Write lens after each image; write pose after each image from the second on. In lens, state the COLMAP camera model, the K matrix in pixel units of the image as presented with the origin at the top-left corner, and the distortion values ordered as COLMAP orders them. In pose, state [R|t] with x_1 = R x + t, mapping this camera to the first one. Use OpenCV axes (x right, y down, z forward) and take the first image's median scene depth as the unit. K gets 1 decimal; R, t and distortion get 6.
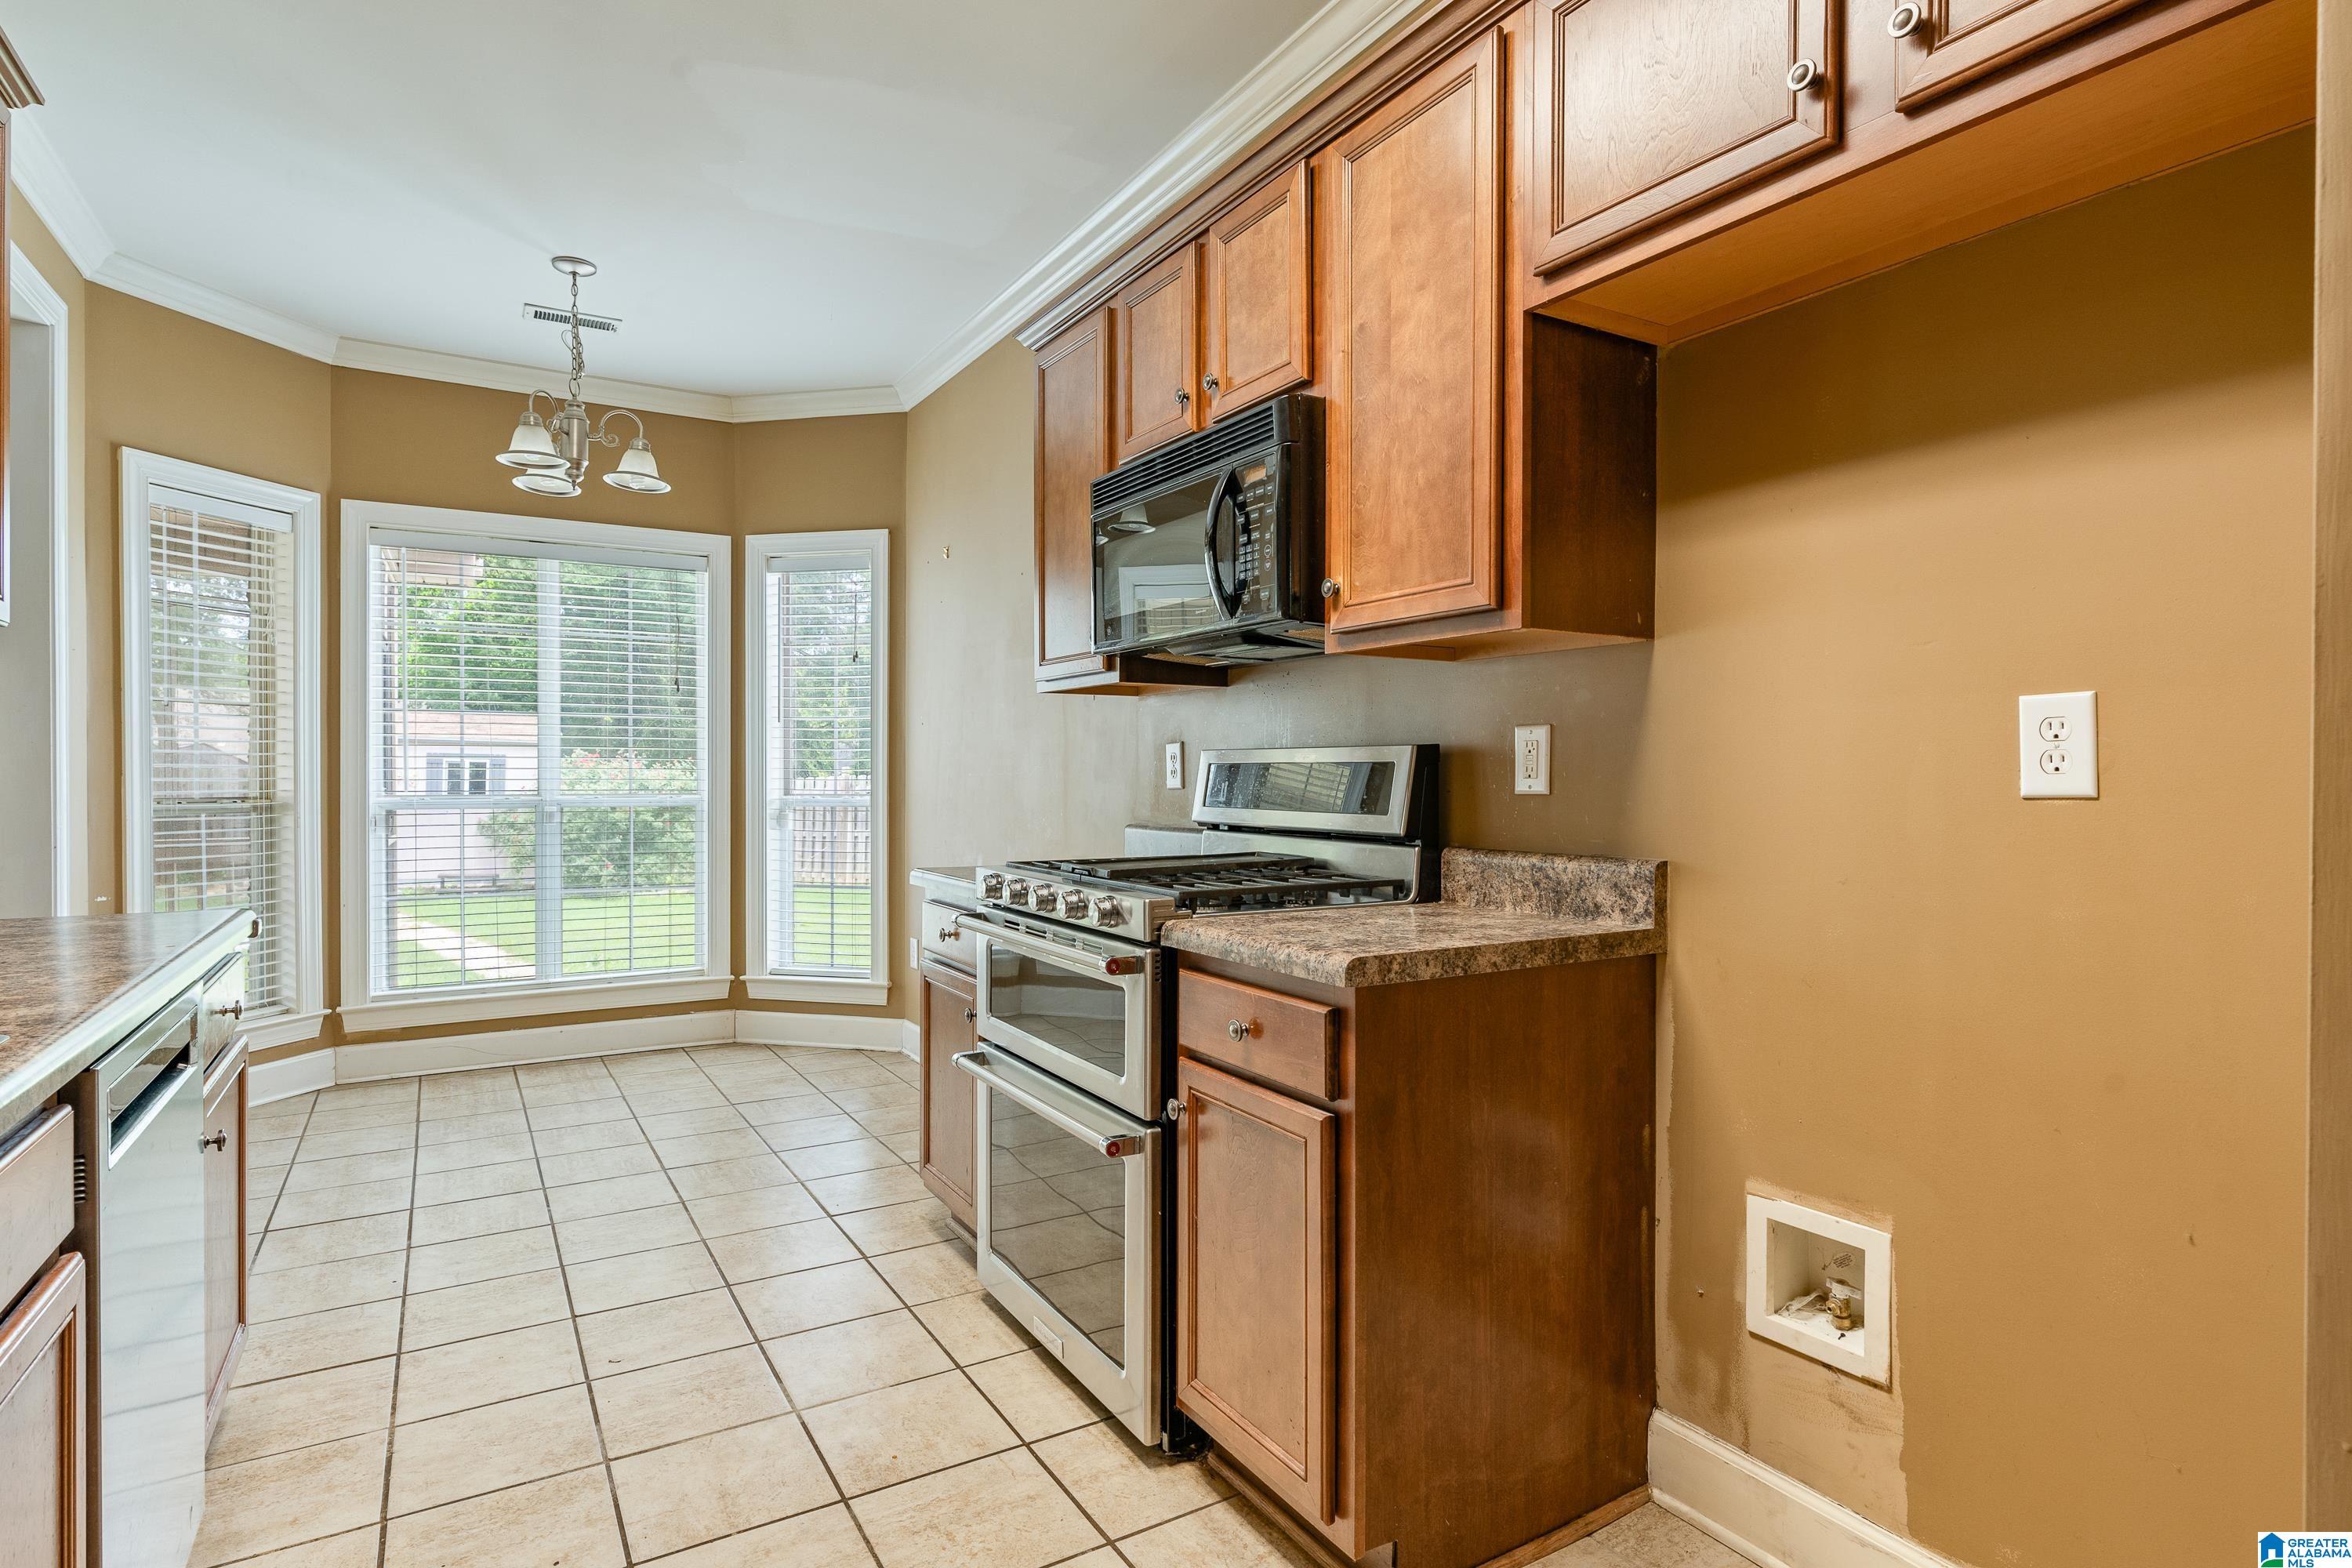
lens RADIAL K [[1196.1, 0, 1184.8], [0, 1196.1, 784.3], [0, 0, 1]] dist [-0.004351, 0.001307]
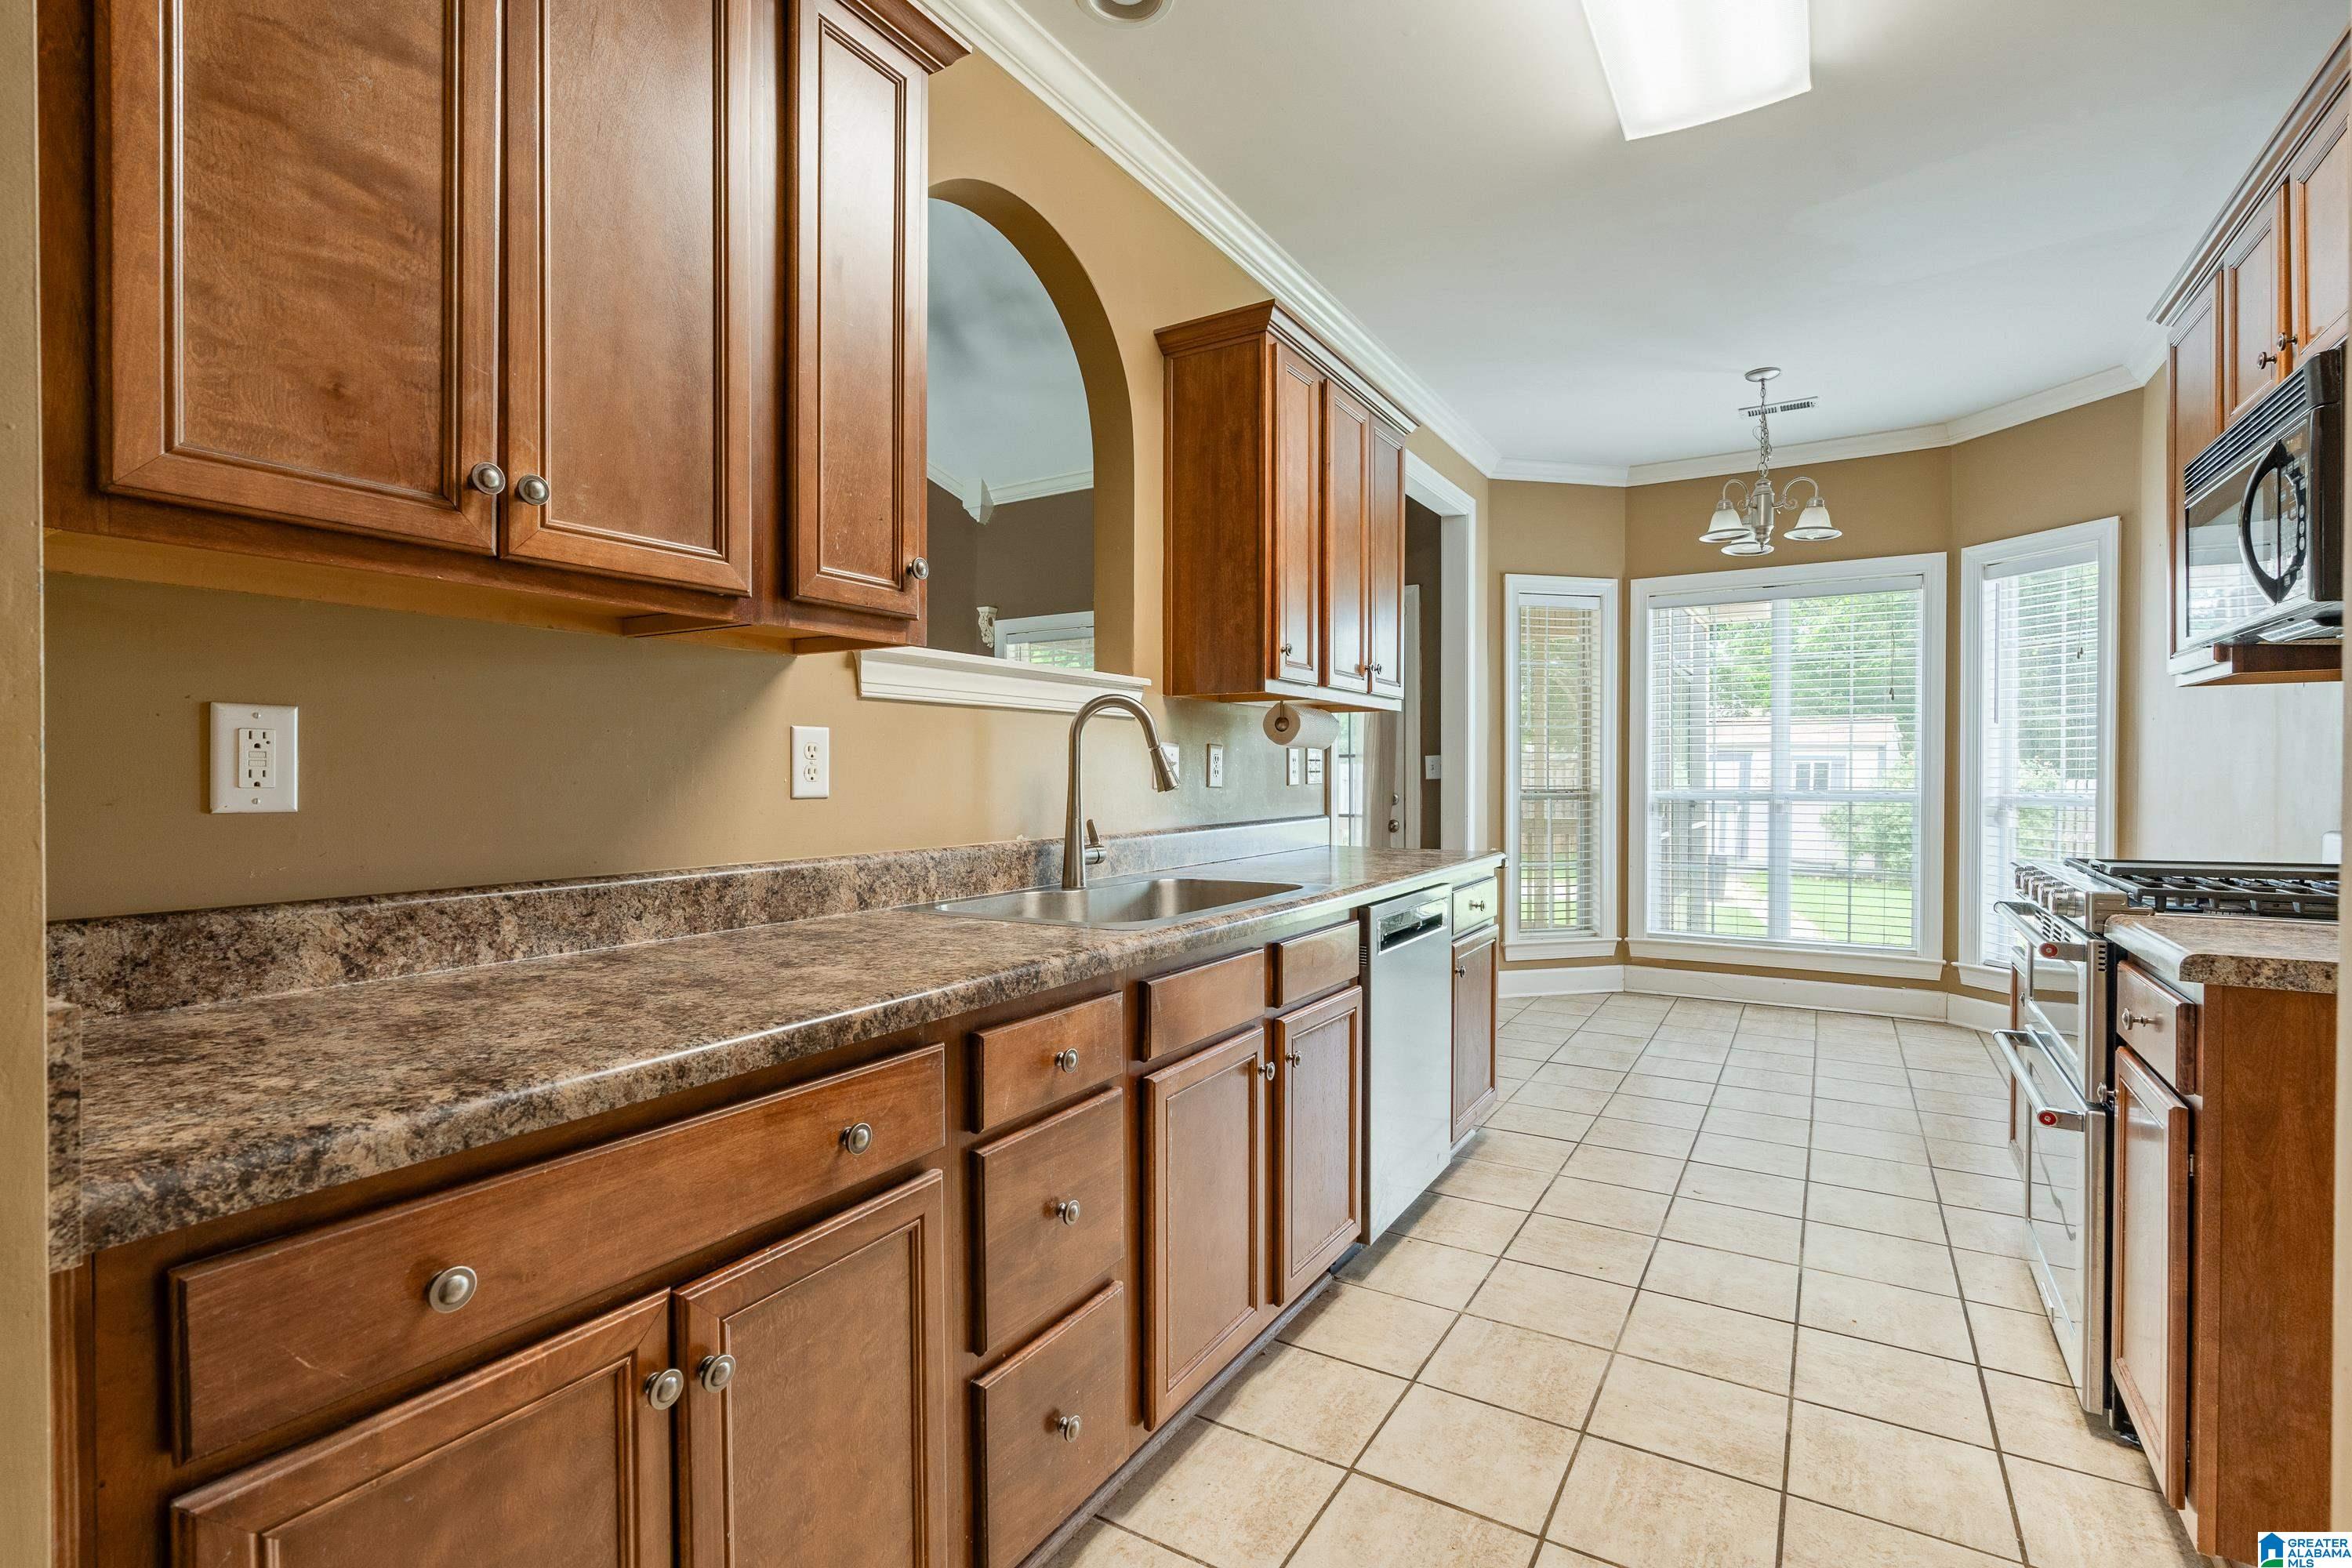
lens RADIAL K [[1087.3, 0, 1193.8], [0, 1087.3, 781.3], [0, 0, 1]] dist [-0.000203, 0.000171]
pose [[0.467515, 0.005070, -0.883970, 0.200012], [-0.006236, 0.999978, 0.002437, 0.000729], [0.883963, 0.004373, 0.467537, -0.065351]]
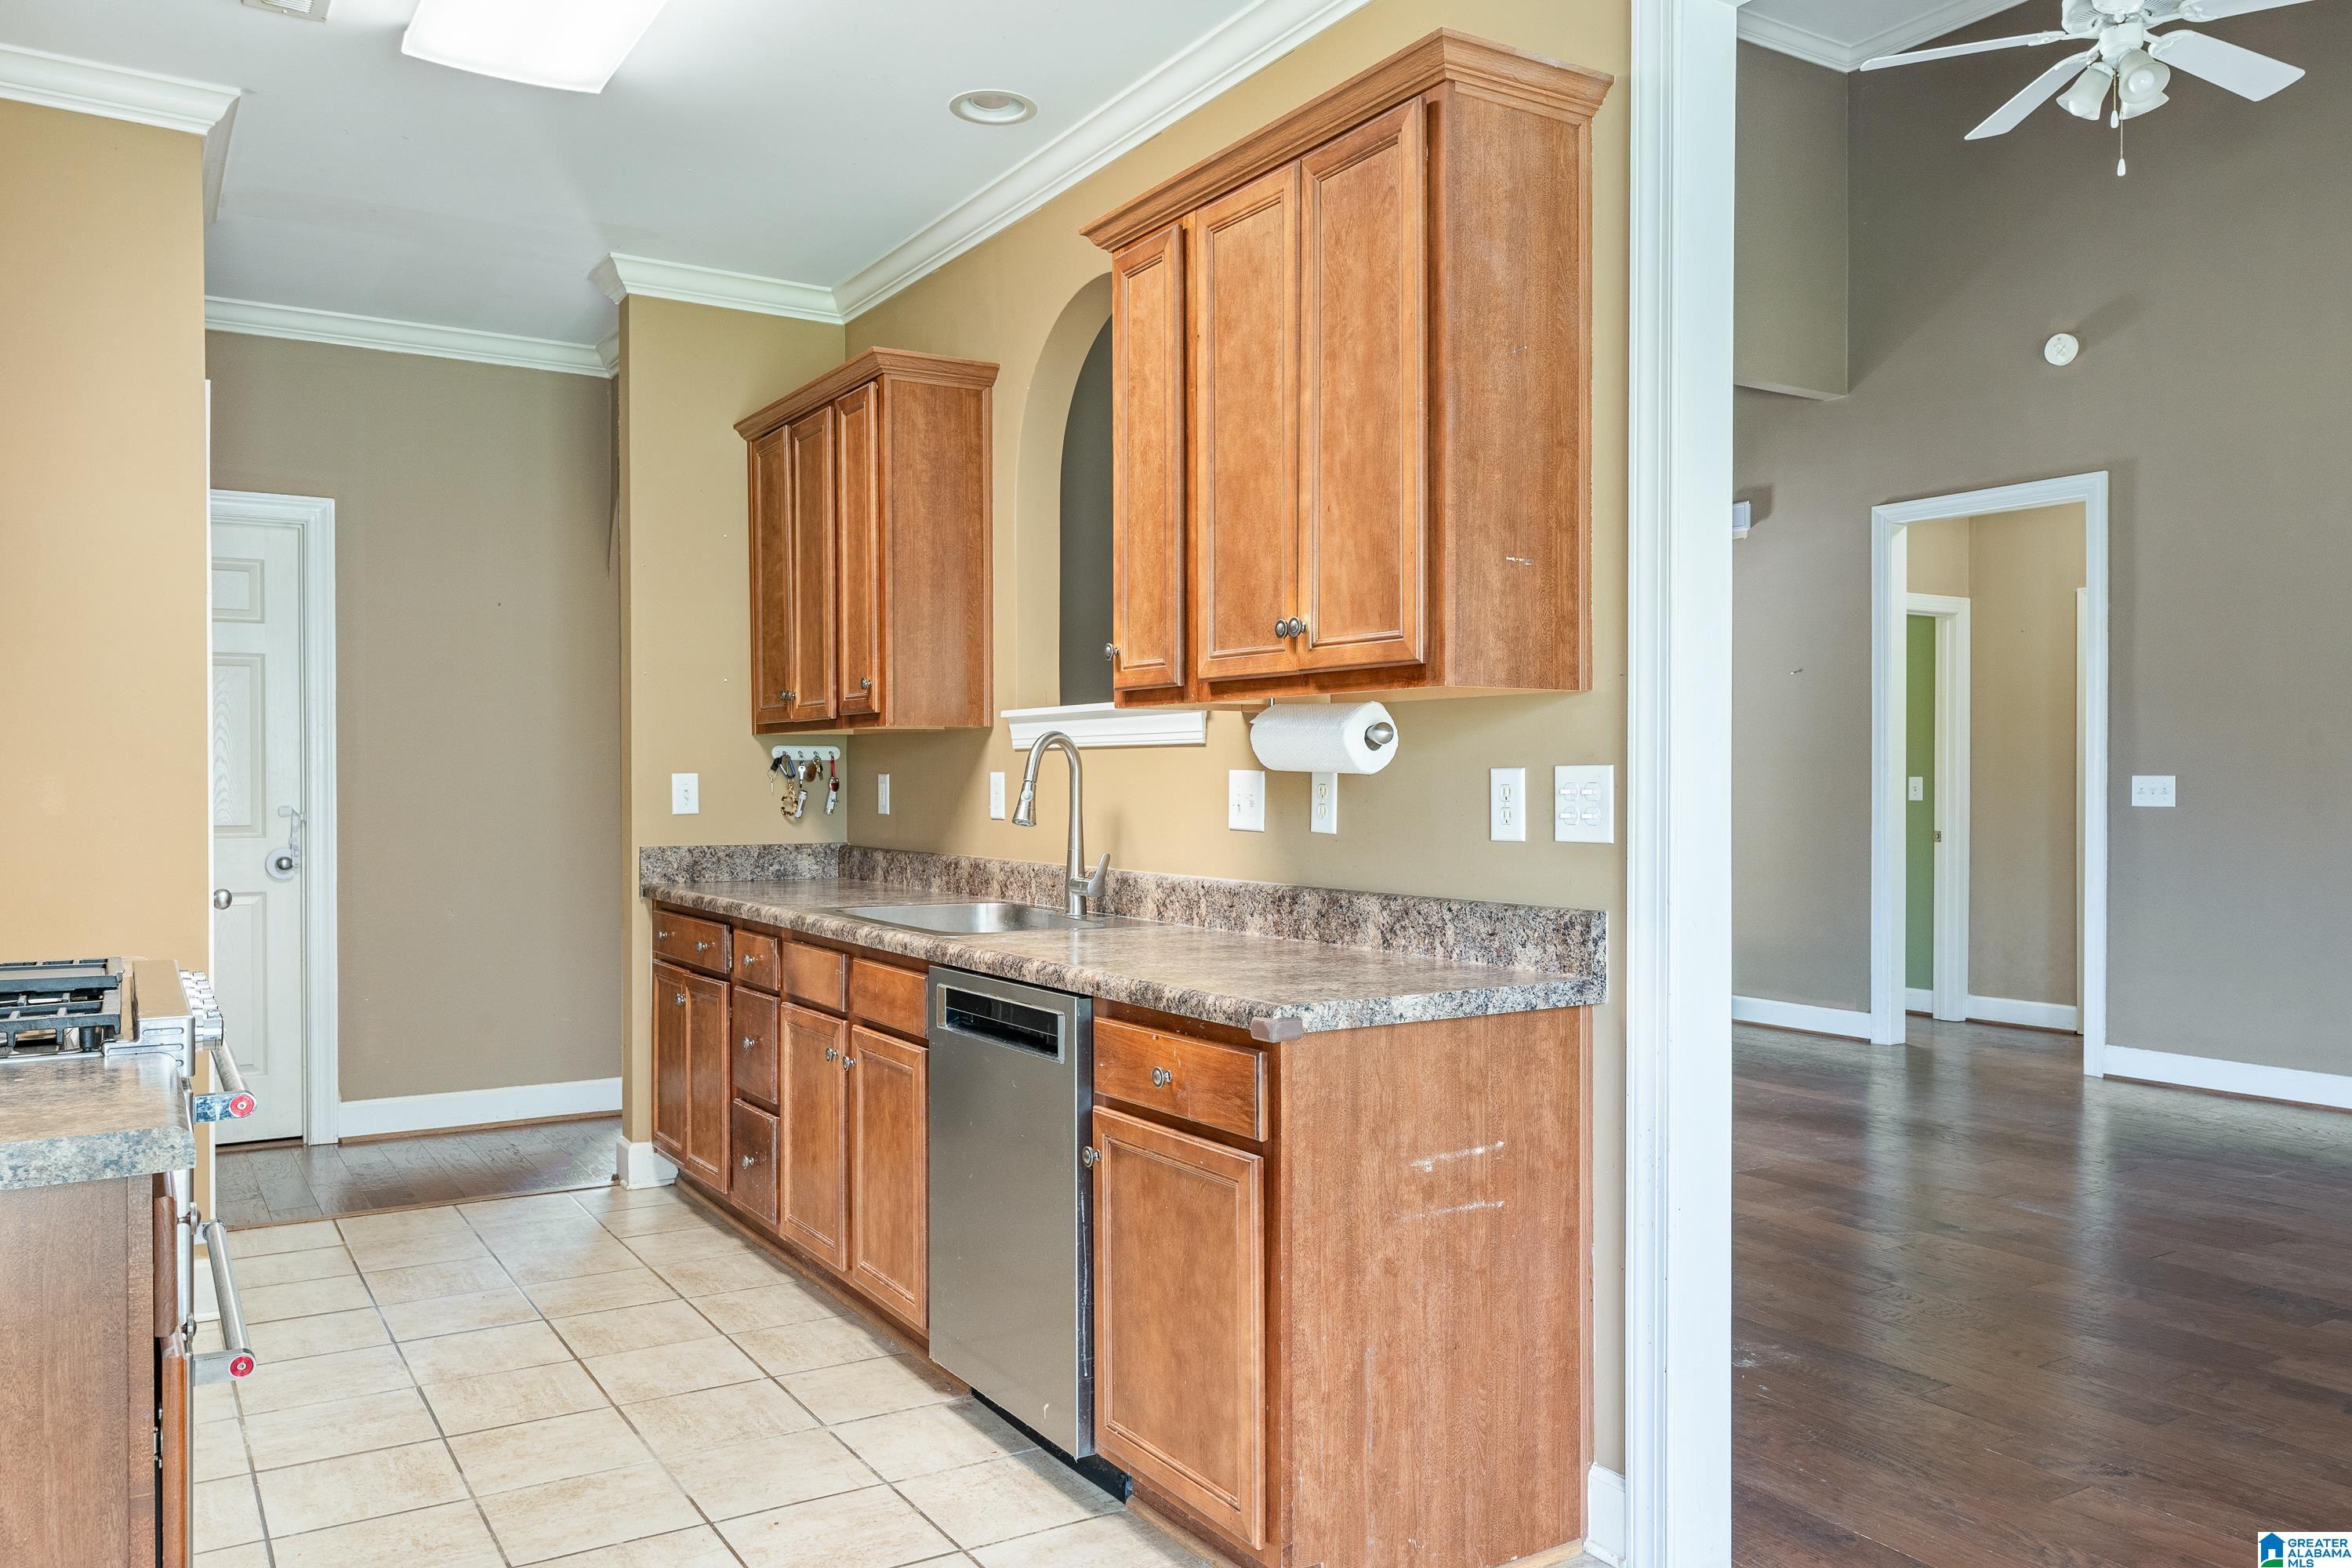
lens RADIAL K [[1690.1, 0, 1163.1], [0, 1690.1, 791.0], [0, 0, 1]] dist [0.002260, 0.001264]
pose [[-0.999972, 0.002490, -0.007098, -0.354021], [0.002386, 0.999892, 0.014506, -0.022894], [0.007133, 0.014489, -0.999870, 1.035762]]
